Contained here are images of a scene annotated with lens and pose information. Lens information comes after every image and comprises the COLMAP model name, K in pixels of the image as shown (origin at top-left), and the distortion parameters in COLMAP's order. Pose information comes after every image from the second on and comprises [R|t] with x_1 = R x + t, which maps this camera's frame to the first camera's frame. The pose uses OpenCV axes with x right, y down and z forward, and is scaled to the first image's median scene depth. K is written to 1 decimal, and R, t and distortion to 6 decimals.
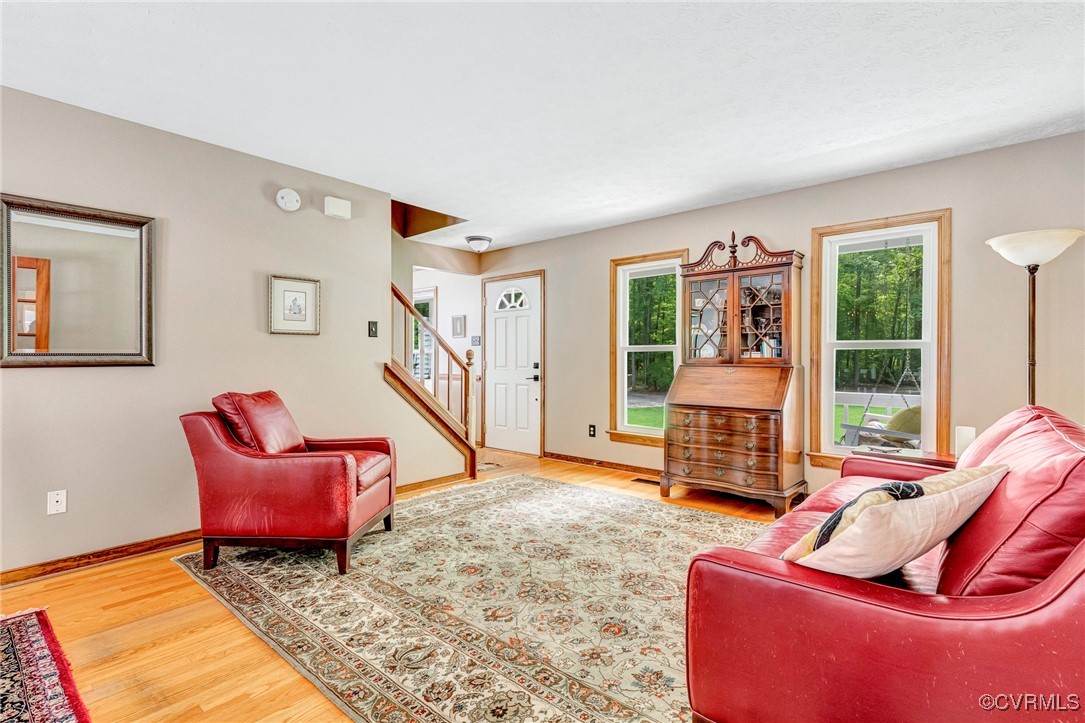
lens RADIAL K [[514.1, 0, 535.0], [0, 514.1, 357.5], [0, 0, 1]] dist [0.009747, -0.000073]
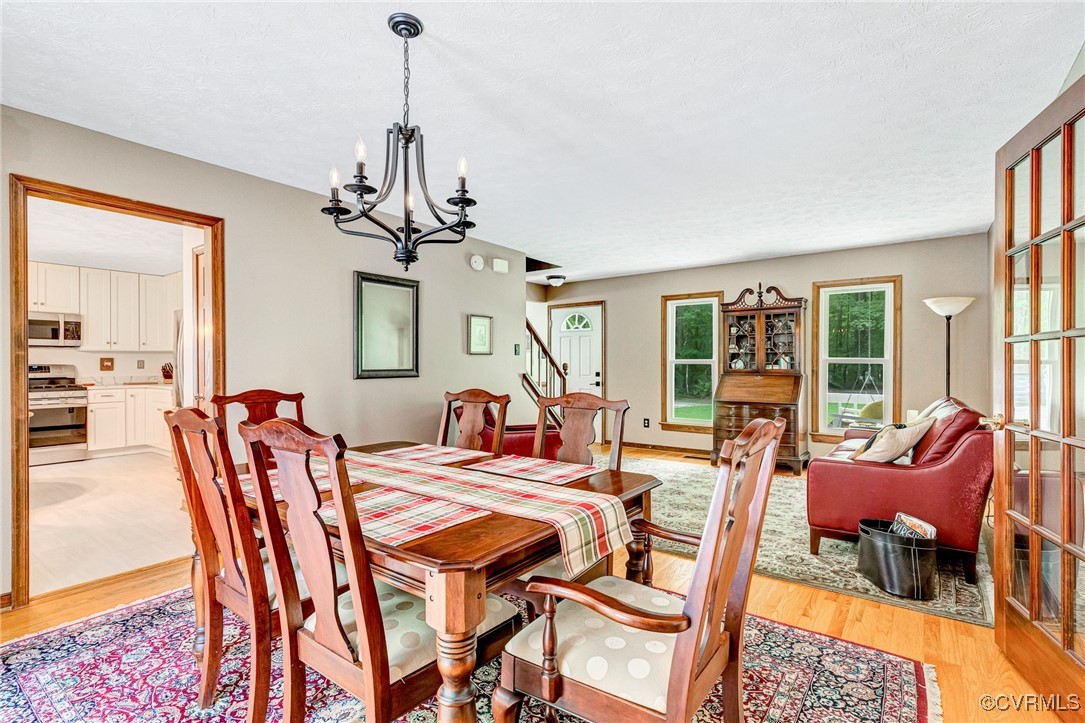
lens RADIAL K [[514.1, 0, 538.4], [0, 514.1, 363.3], [0, 0, 1]] dist [0.009747, -0.000073]
pose [[0.996269, -0.001806, 0.086278, -0.374194], [0.001739, 0.999998, 0.000860, -0.018557], [-0.086280, -0.000707, 0.996271, -0.407159]]
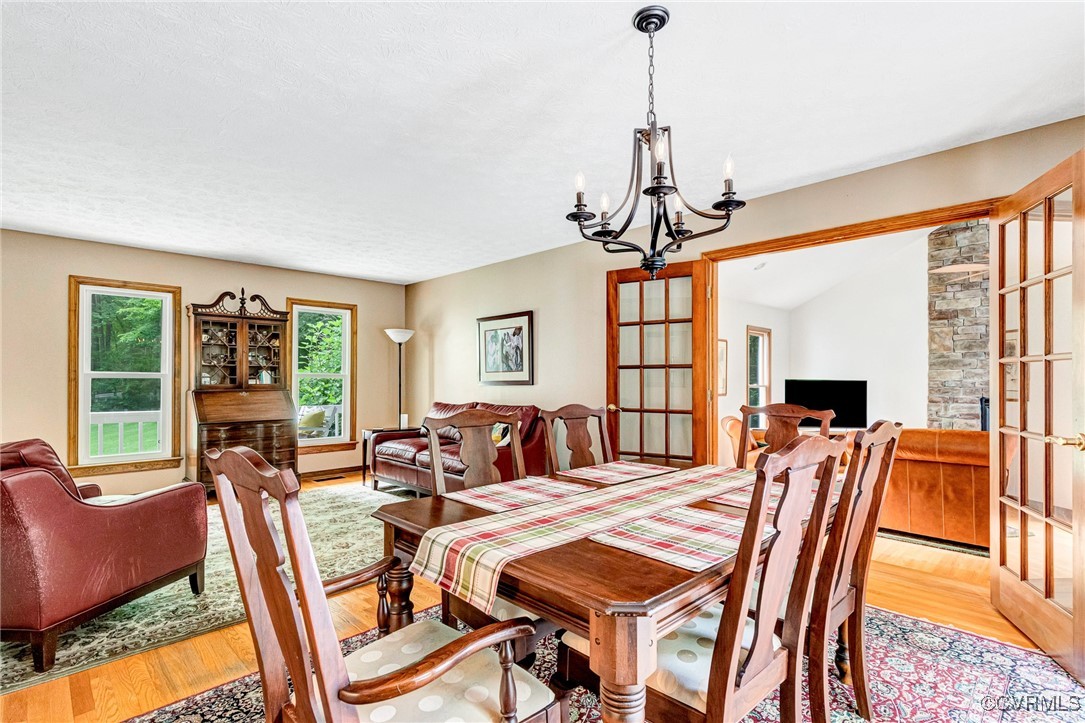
lens RADIAL K [[514.1, 0, 556.6], [0, 514.1, 376.1], [0, 0, 1]] dist [0.009747, -0.000073]
pose [[0.058607, 0.003654, 0.998274, -0.896241], [-0.002303, 0.999991, -0.003525, -0.017680], [-0.998278, -0.002093, 0.058615, 0.129491]]
